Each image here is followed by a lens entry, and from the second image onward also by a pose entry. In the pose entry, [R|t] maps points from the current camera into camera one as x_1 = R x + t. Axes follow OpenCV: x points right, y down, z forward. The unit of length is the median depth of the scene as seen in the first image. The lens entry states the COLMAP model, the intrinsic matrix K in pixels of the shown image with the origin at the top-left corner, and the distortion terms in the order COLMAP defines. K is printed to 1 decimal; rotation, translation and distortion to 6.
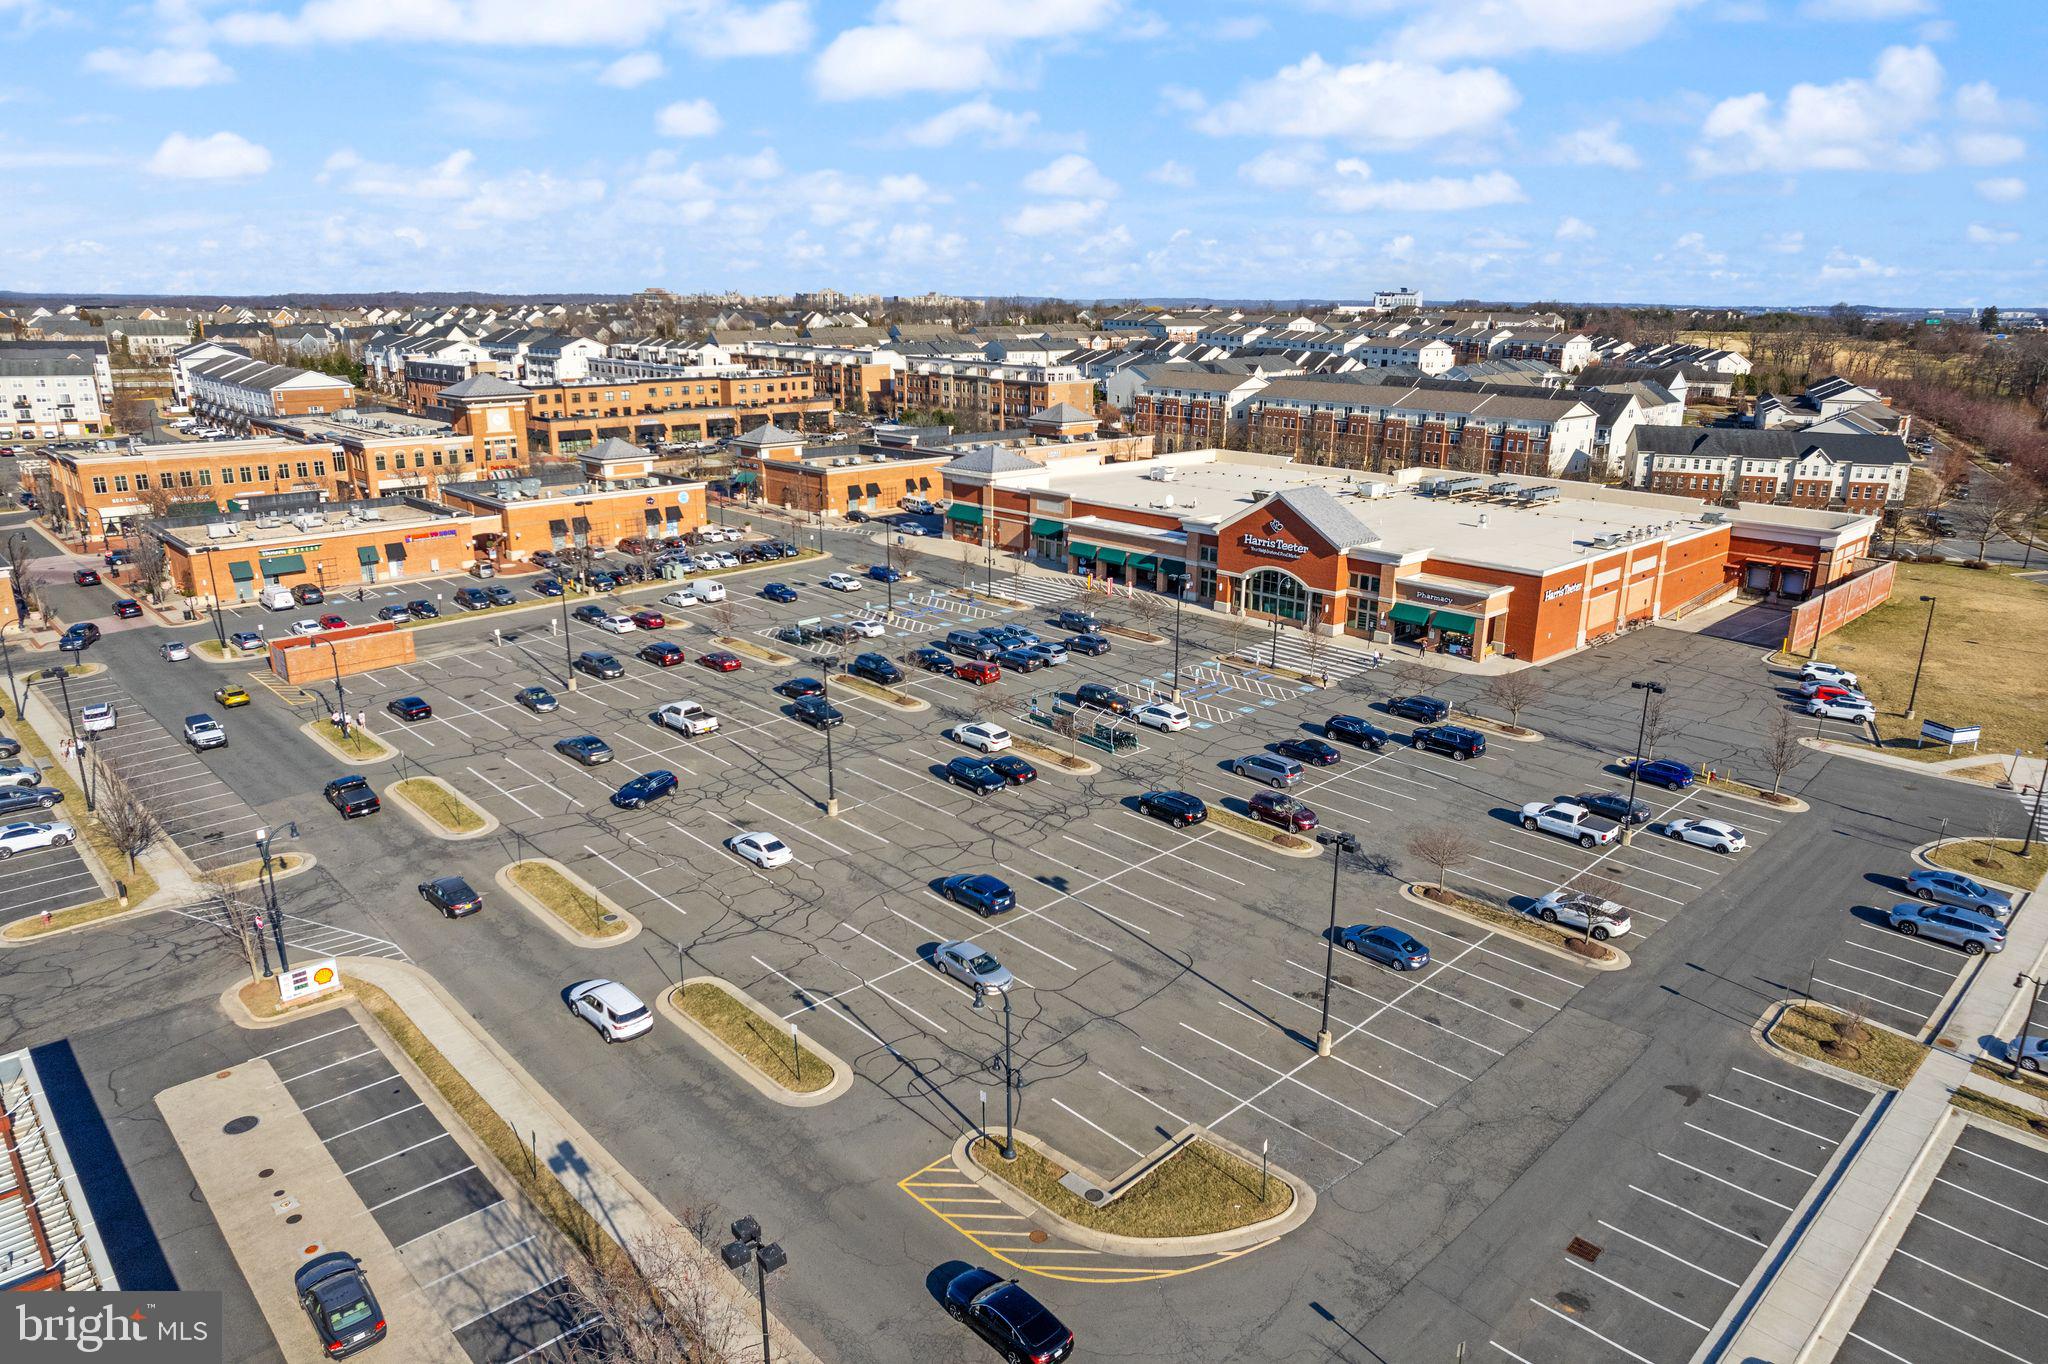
lens RADIAL K [[1360.7, 0, 1024.0], [0, 1360.7, 682.0], [0, 0, 1]] dist [-0.074684, 0.085102]
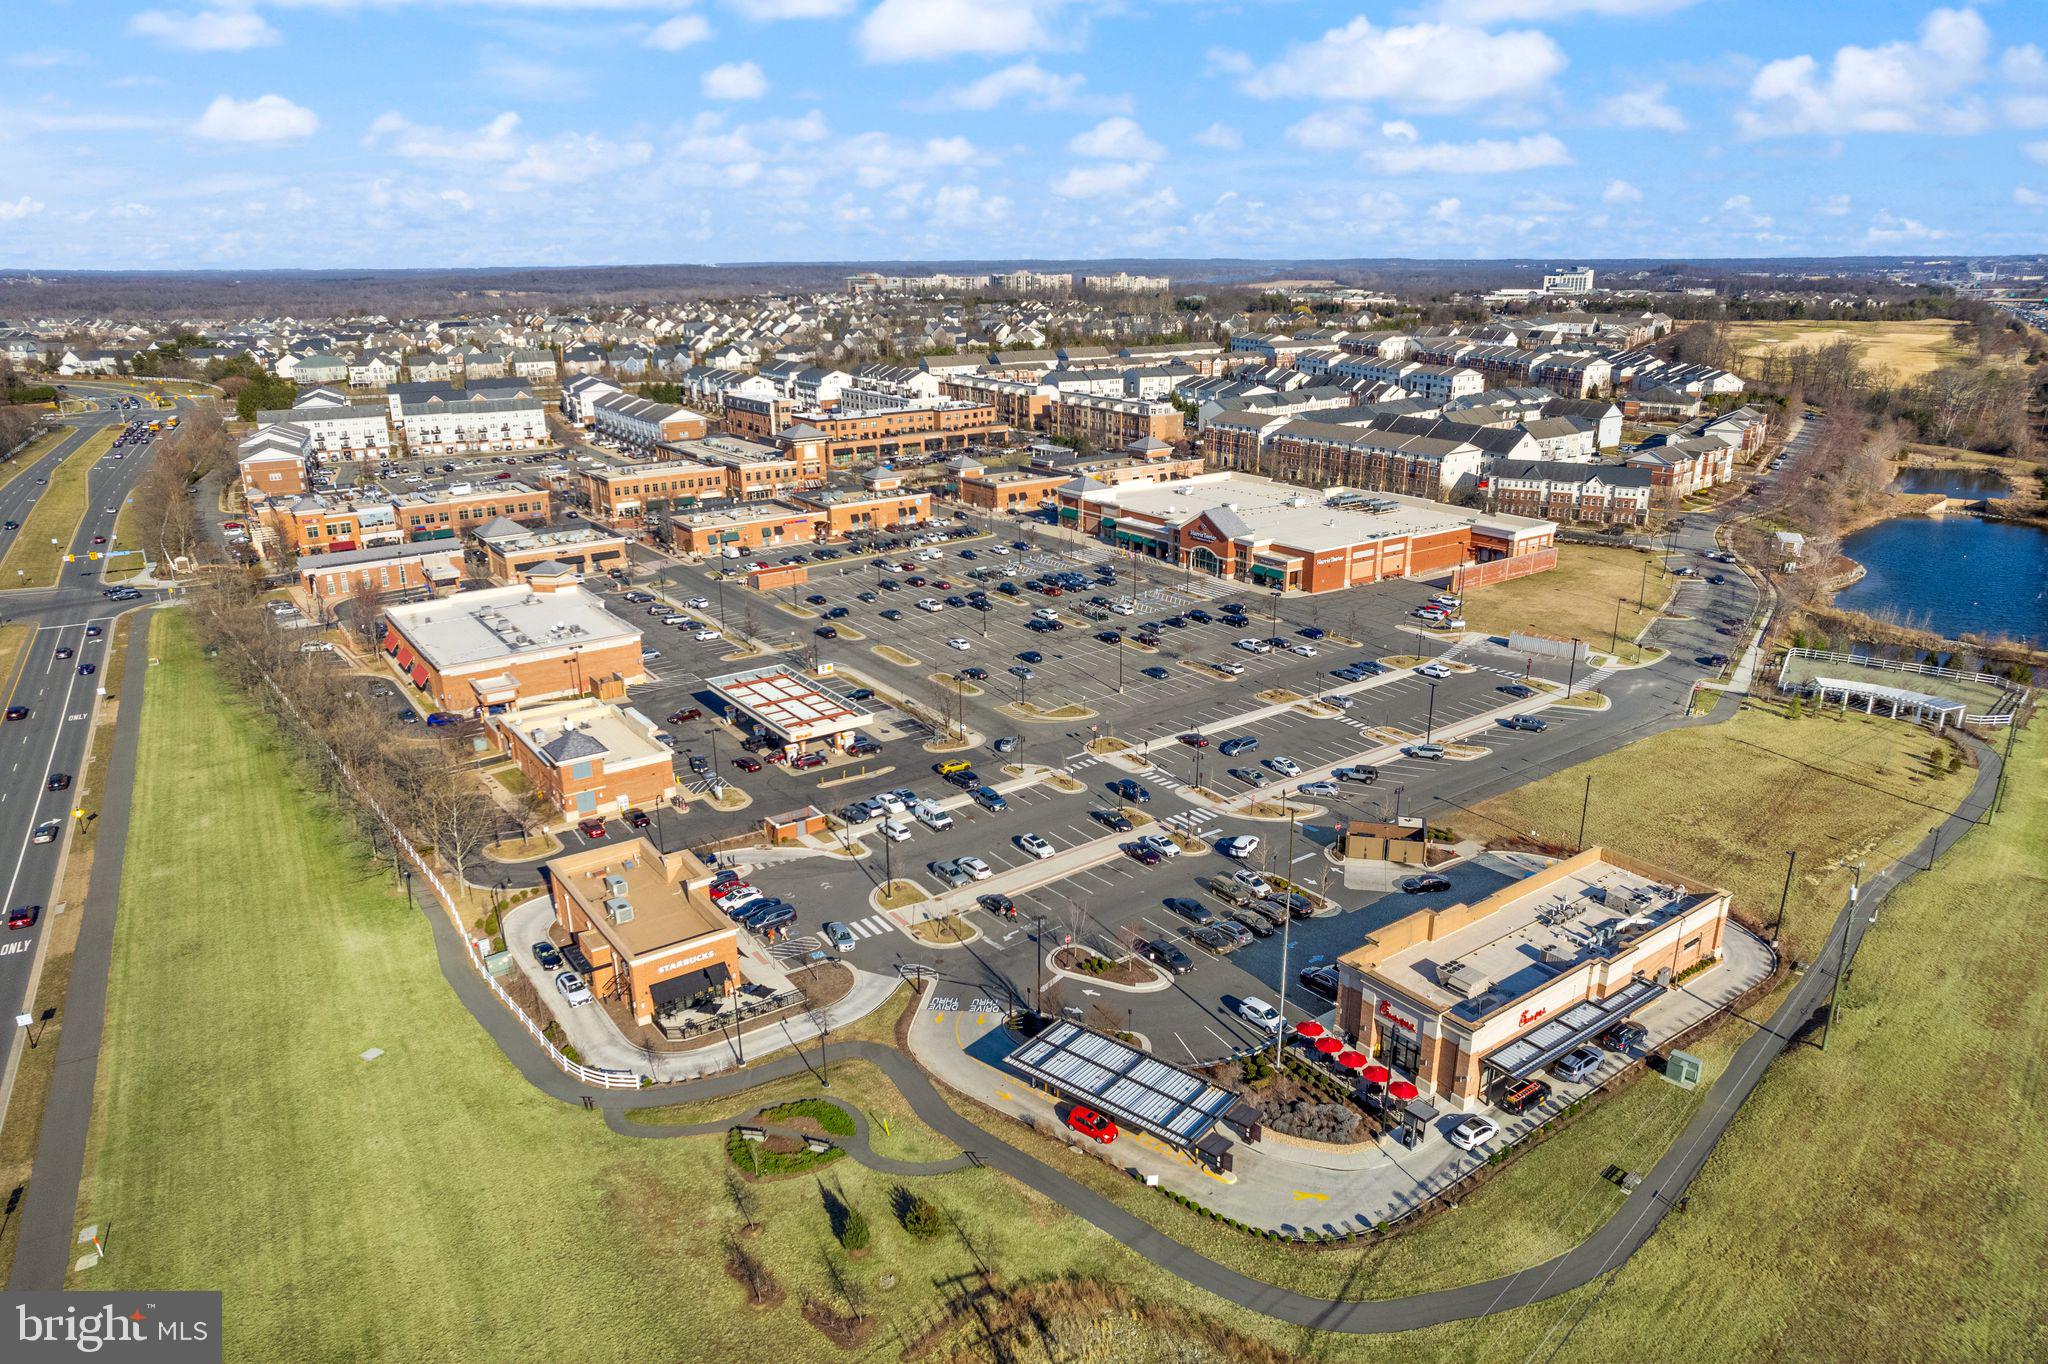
lens RADIAL K [[1360.7, 0, 1024.0], [0, 1360.7, 682.0], [0, 0, 1]] dist [-0.074684, 0.085102]
pose [[0.990180, 0.029285, -0.136697, 0.157377], [-0.025456, 0.999235, 0.029675, 0.052823], [0.137461, -0.025904, 0.990168, -0.853745]]
